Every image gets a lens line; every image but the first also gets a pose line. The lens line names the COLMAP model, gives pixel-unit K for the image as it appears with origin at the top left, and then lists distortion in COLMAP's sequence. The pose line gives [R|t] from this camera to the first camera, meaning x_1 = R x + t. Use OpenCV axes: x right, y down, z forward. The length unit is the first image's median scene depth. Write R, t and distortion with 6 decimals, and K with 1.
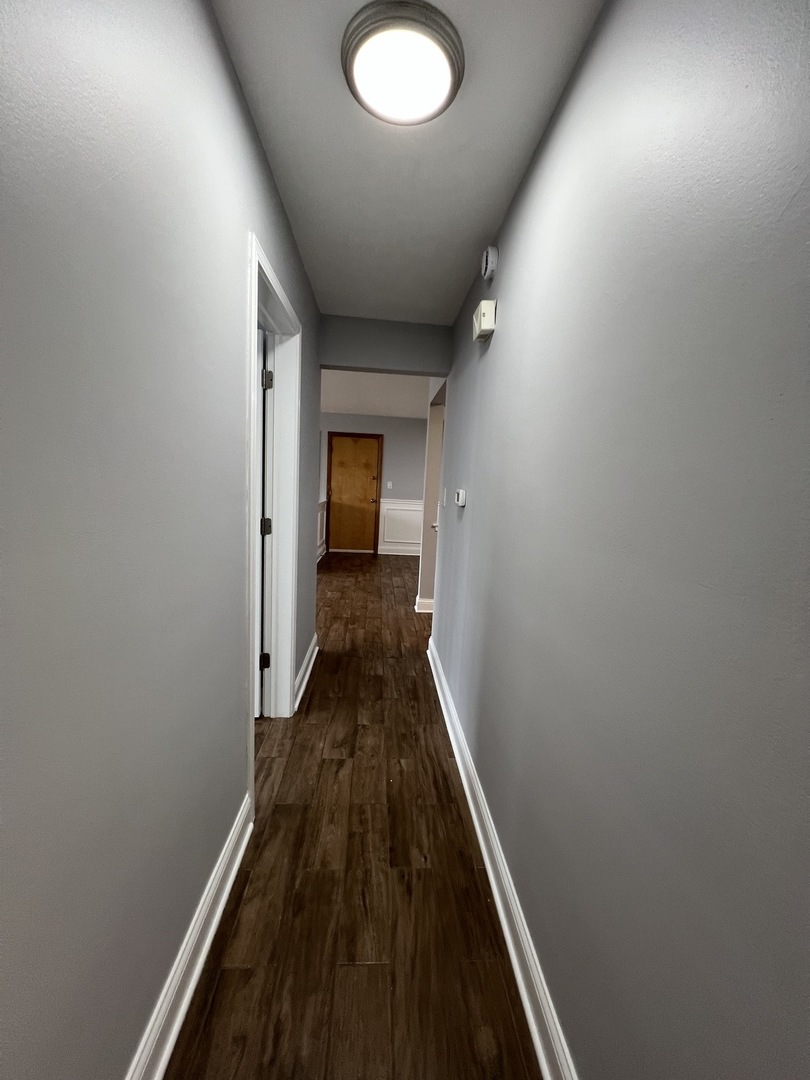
lens RADIAL K [[427.9, 0, 408.3], [0, 427.9, 536.7], [0, 0, 1]] dist [0.000142, 0.000002]
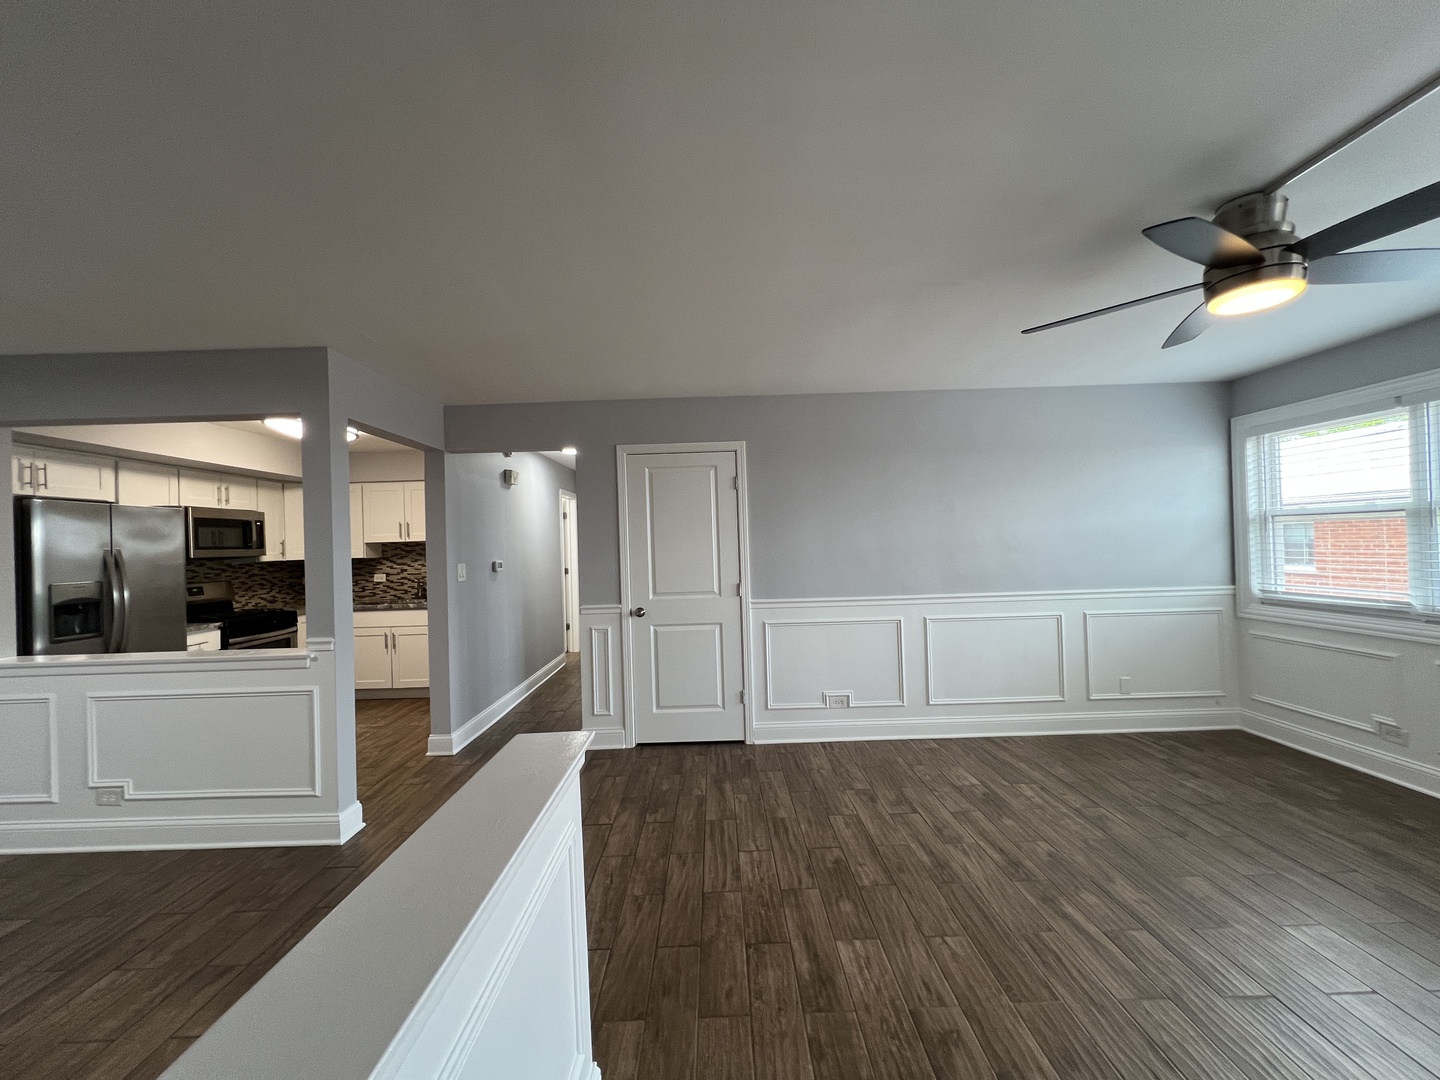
lens RADIAL K [[578.4, 0, 716.9], [0, 578.4, 538.3], [0, 0, 1]] dist [-0.002816, 0.001227]
pose [[-0.997831, -0.021177, 0.062321, -0.246054], [-0.013335, 0.992235, 0.123660, -0.140753], [-0.064456, 0.122561, -0.990366, 0.927182]]
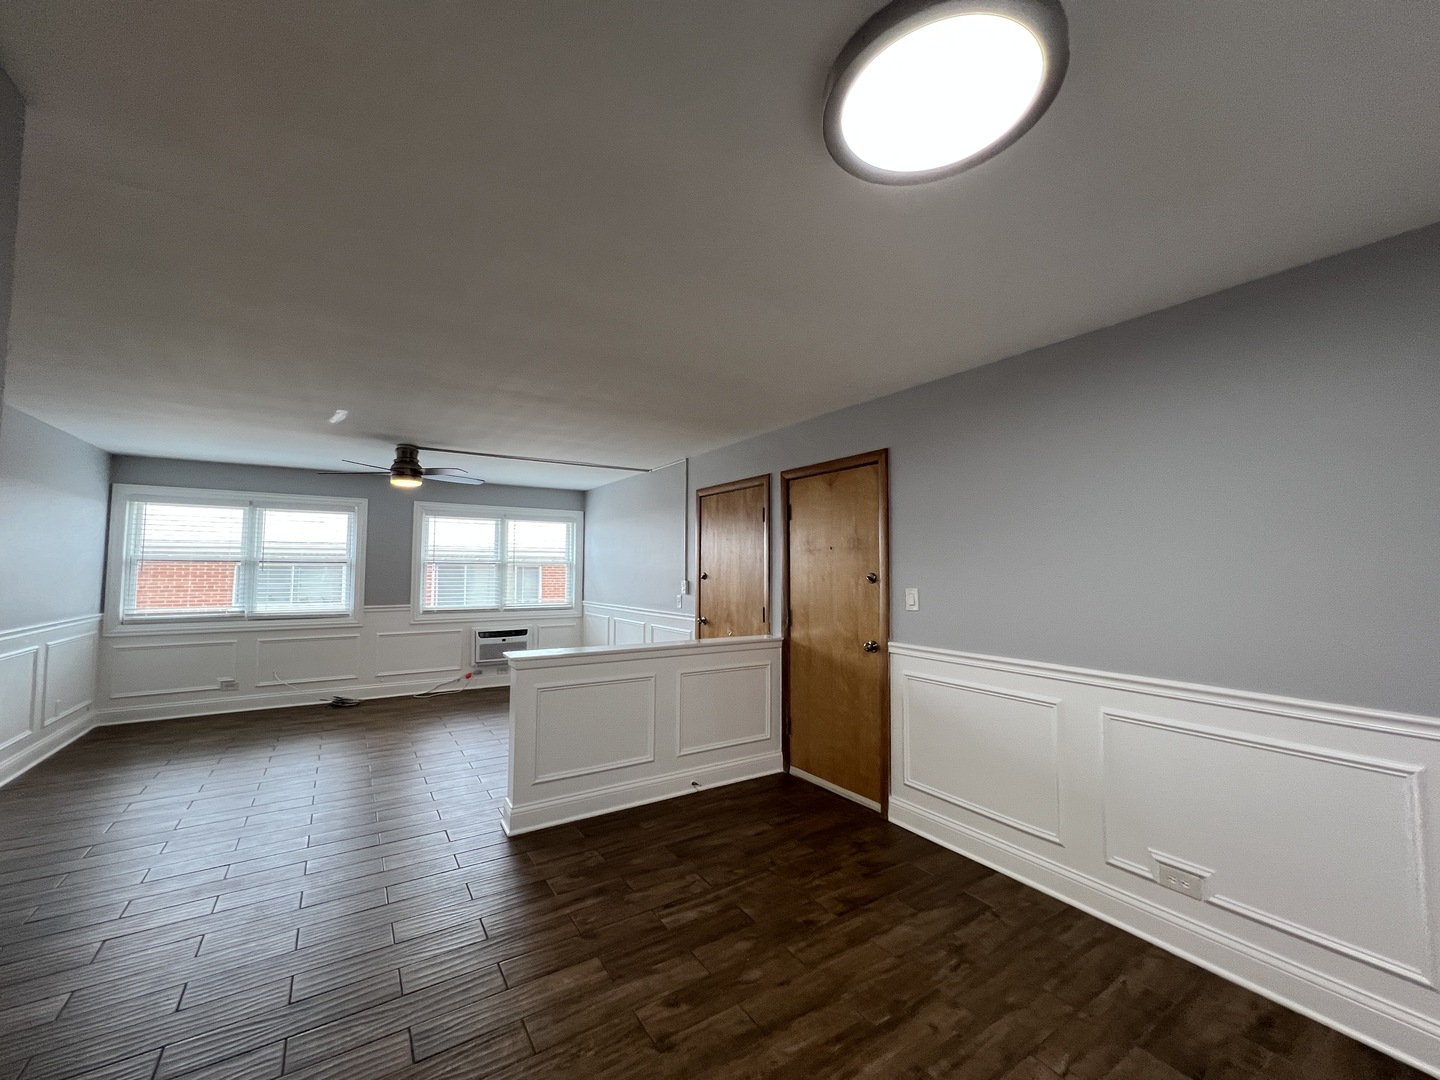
lens RADIAL K [[578.4, 0, 720.1], [0, 578.4, 536.9], [0, 0, 1]] dist [-0.002816, 0.001227]
pose [[0.488711, -0.097033, -0.867033, 0.256586], [-0.092060, 0.982512, -0.161847, -0.084244], [0.867575, 0.158915, 0.471232, 0.675618]]
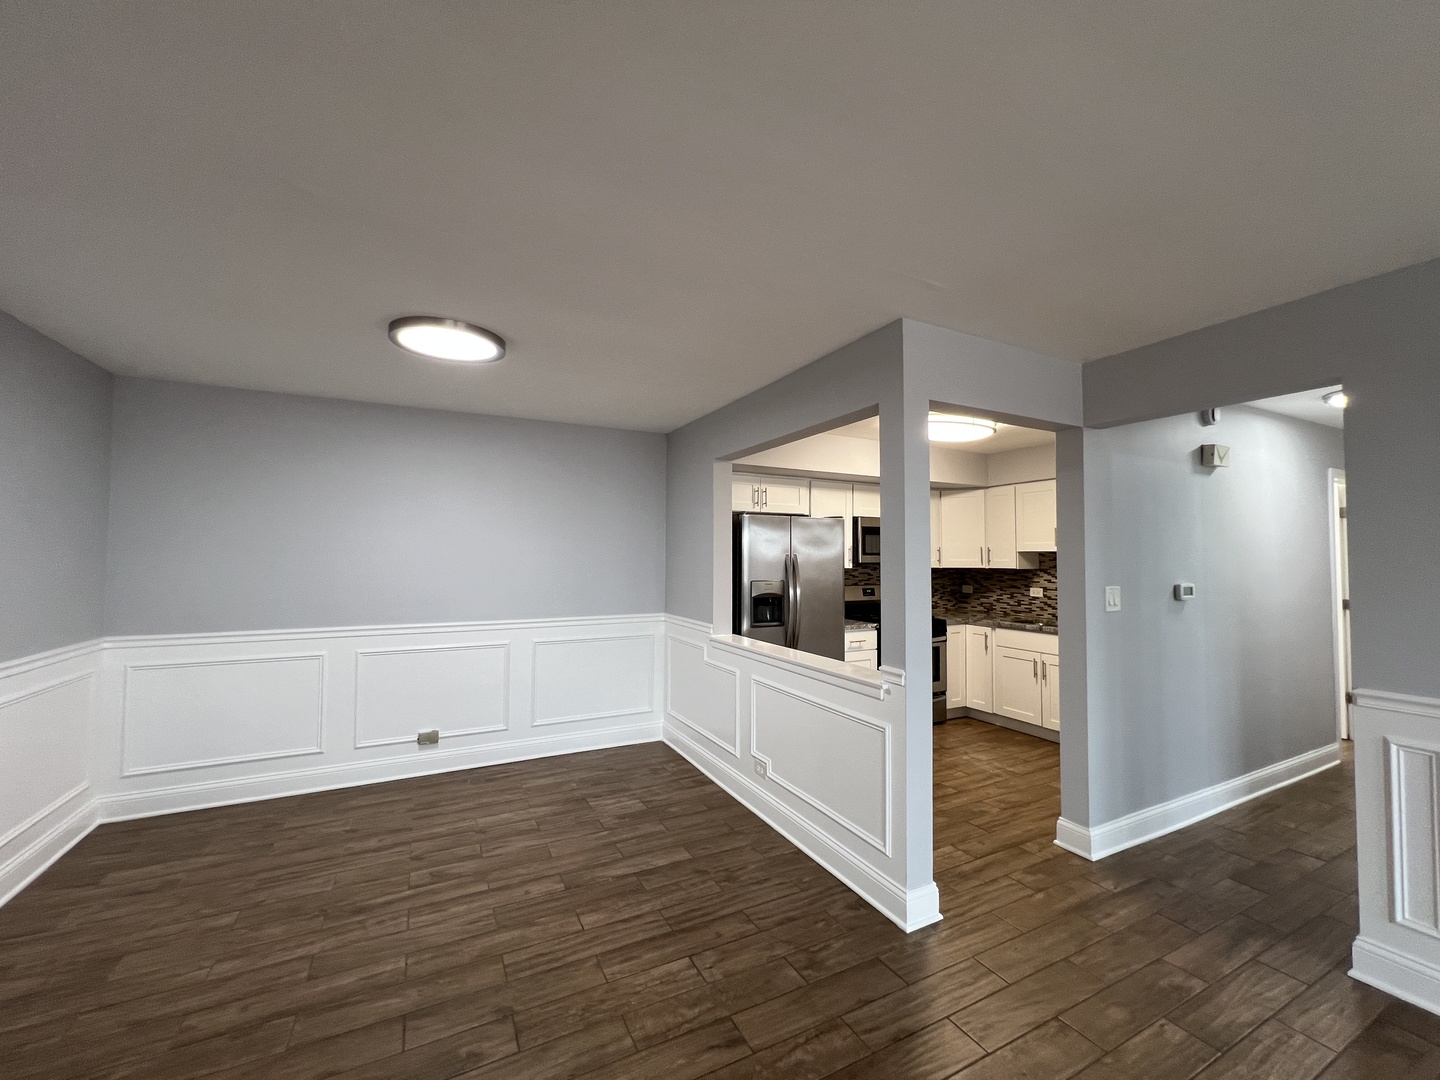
lens RADIAL K [[578.4, 0, 718.6], [0, 578.4, 537.2], [0, 0, 1]] dist [-0.002816, 0.001227]
pose [[-0.394971, -0.019204, 0.918493, -0.217234], [0.094428, 0.993638, 0.061381, -0.125606], [-0.913828, 0.110975, -0.390645, 0.784076]]
